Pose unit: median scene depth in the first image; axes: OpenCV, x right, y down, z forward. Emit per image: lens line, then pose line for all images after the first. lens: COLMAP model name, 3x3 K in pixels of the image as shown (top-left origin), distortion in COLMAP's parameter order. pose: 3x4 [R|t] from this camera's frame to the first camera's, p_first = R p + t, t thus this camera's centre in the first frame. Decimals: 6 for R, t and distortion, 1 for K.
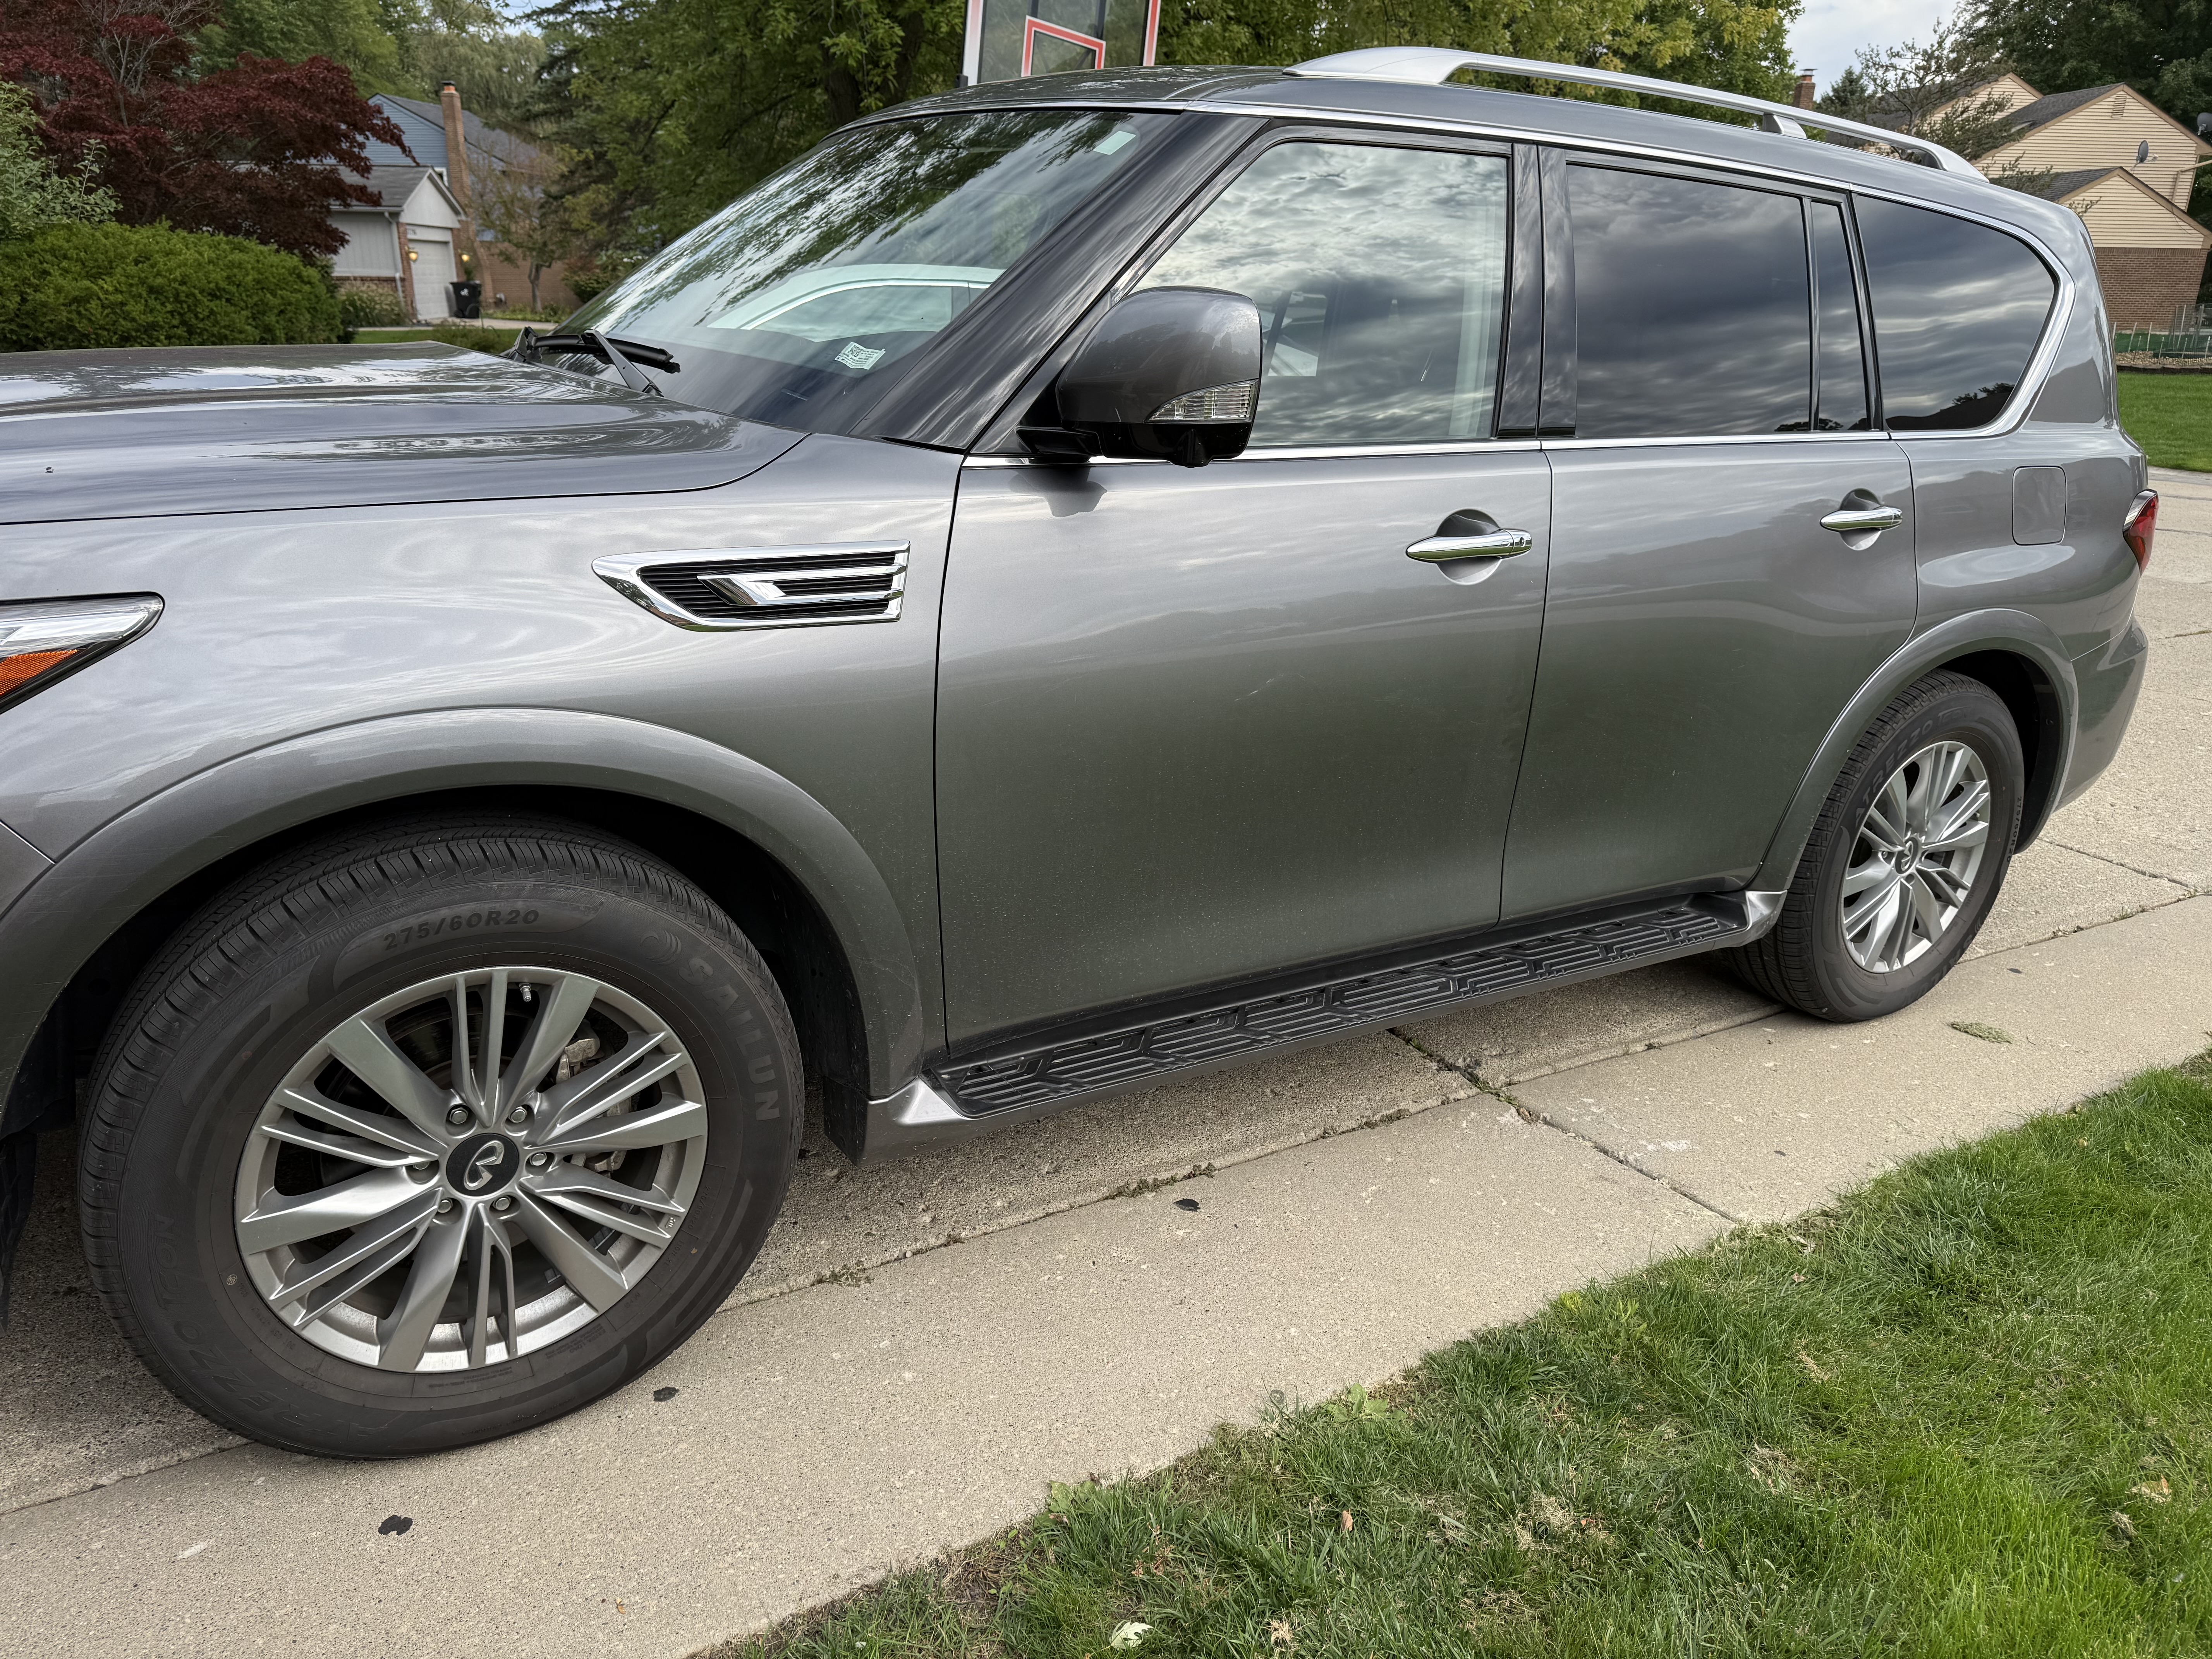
lens RADIAL K [[1540.7, 0, 1106.9], [0, 1540.7, 842.7], [0, 0, 1]] dist [0.023856, -0.010709]
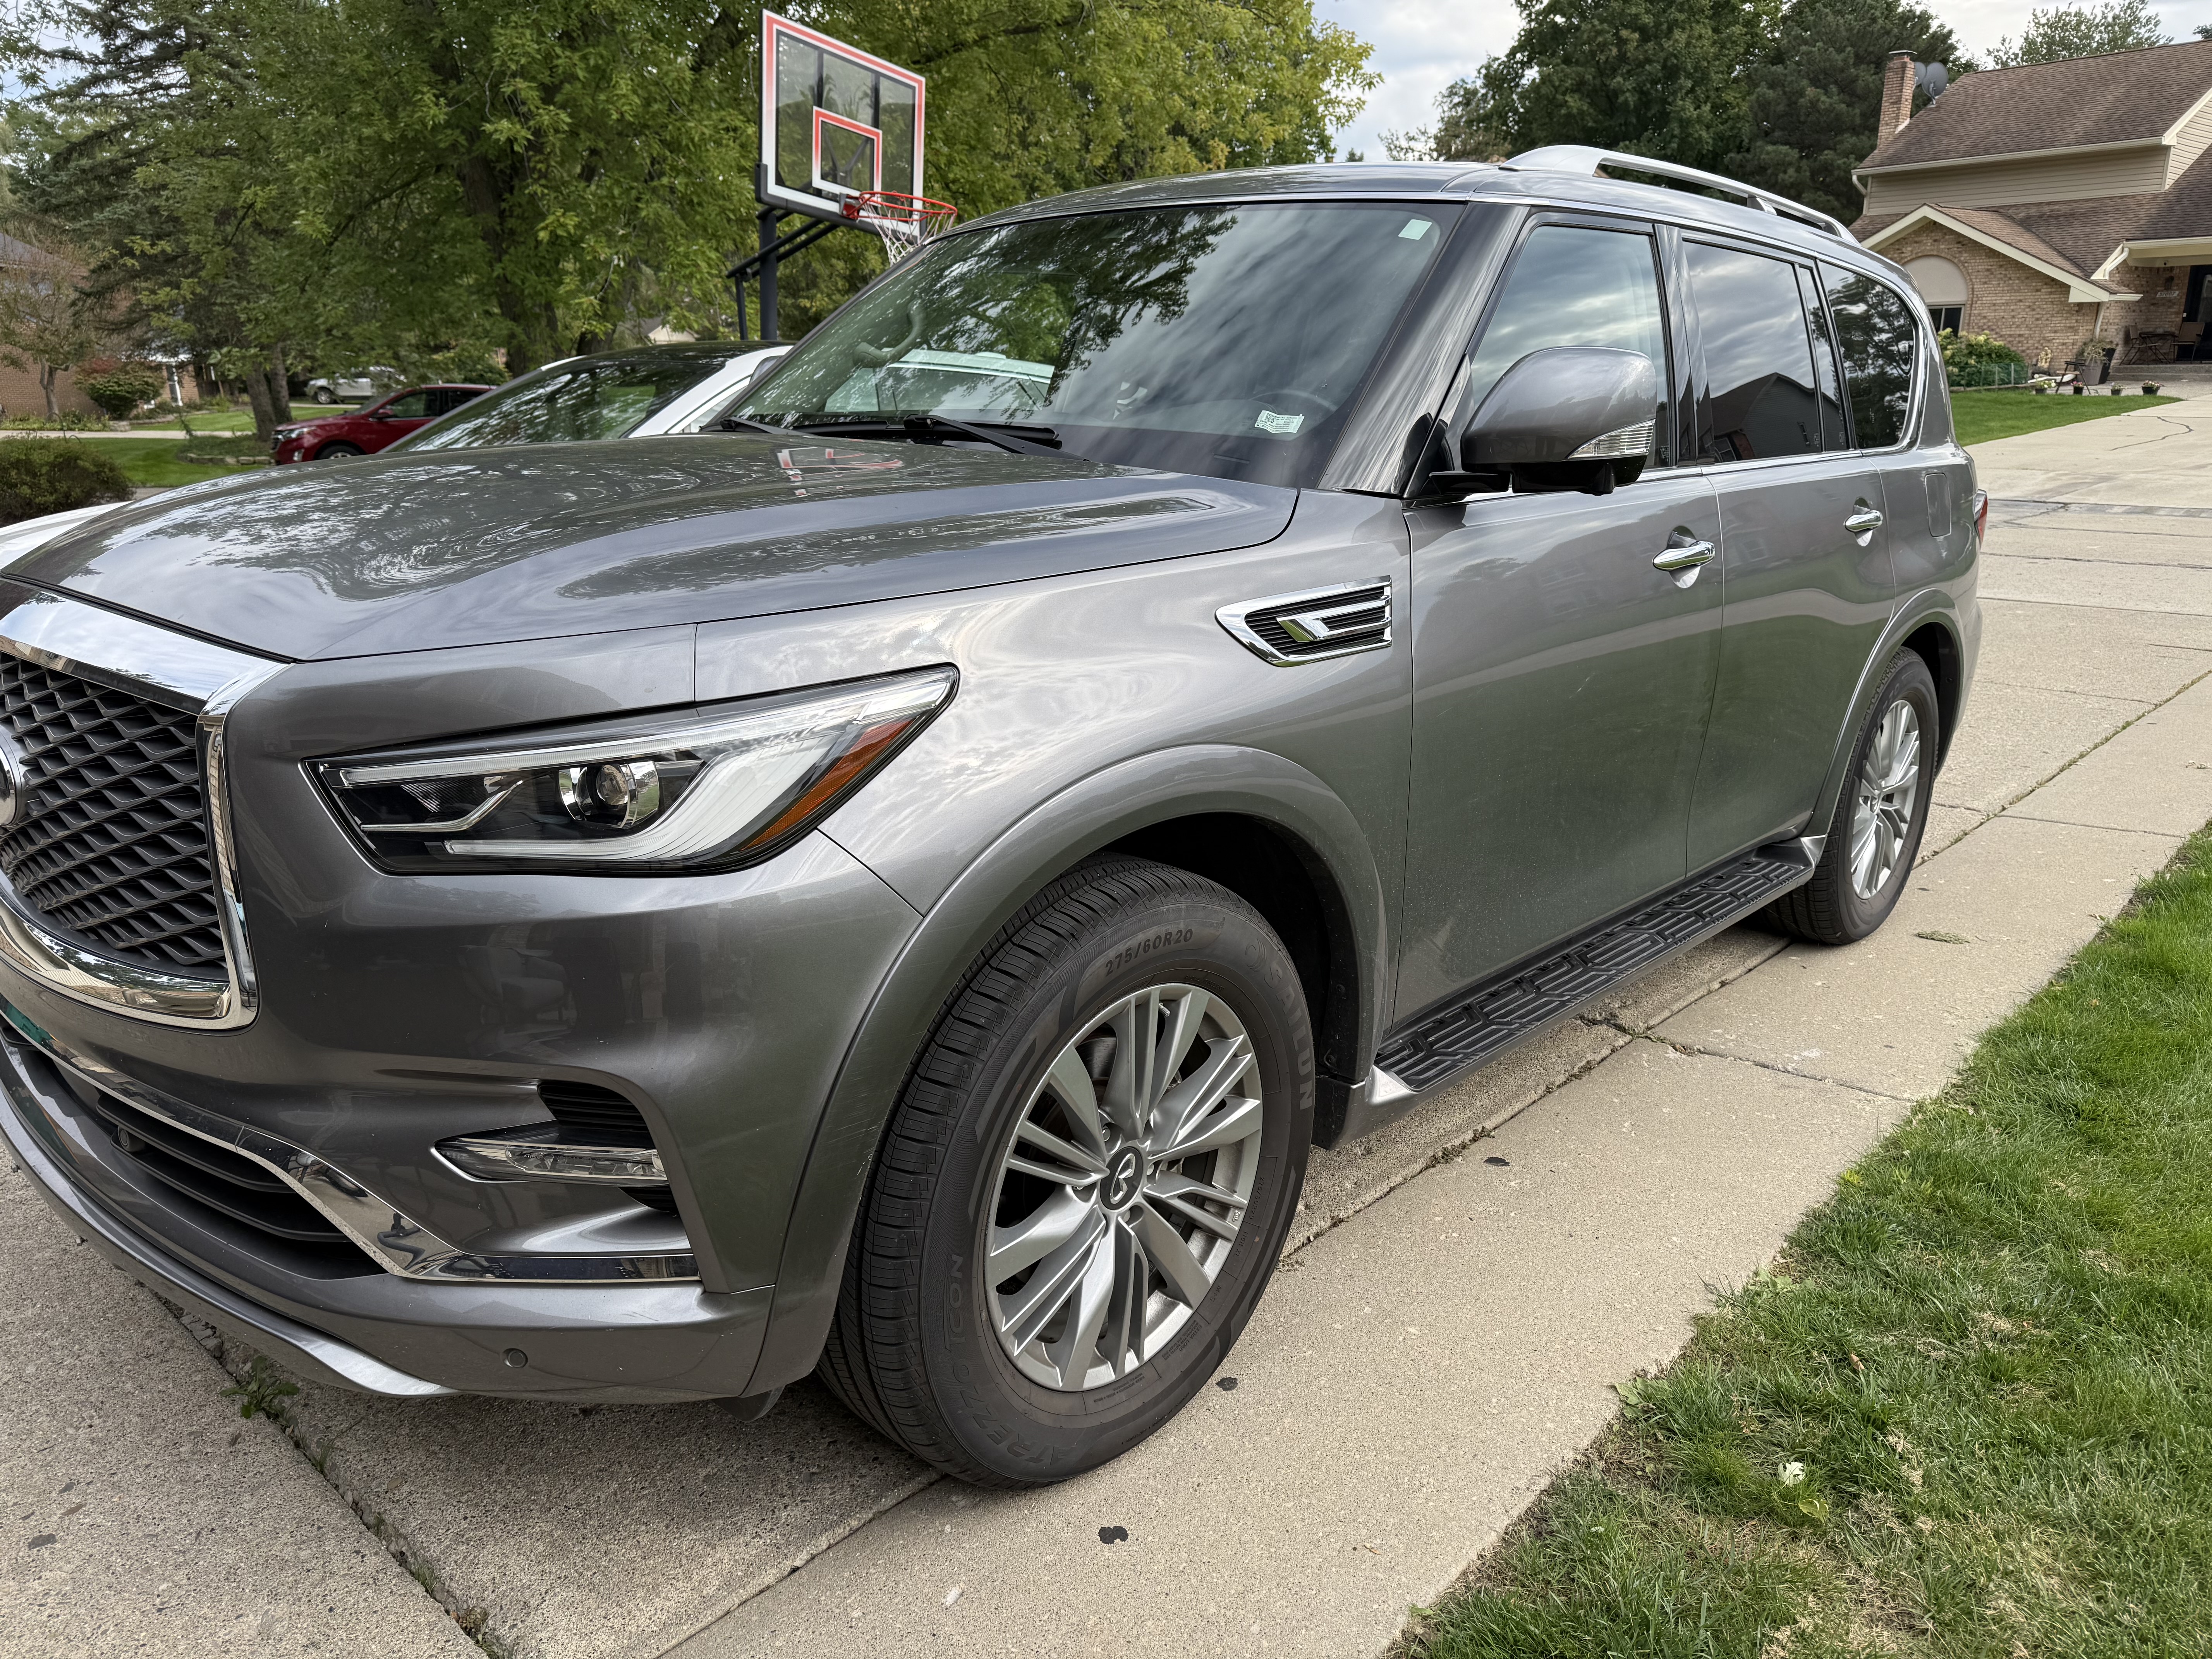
lens RADIAL K [[1556.2, 0, 1106.0], [0, 1556.2, 829.5], [0, 0, 1]] dist [0.058456, -0.055824]
pose [[0.961856, -0.113263, 0.249006, -0.532177], [0.126850, 0.991148, -0.039163, 0.007120], [-0.242367, 0.069256, 0.967710, -0.045908]]
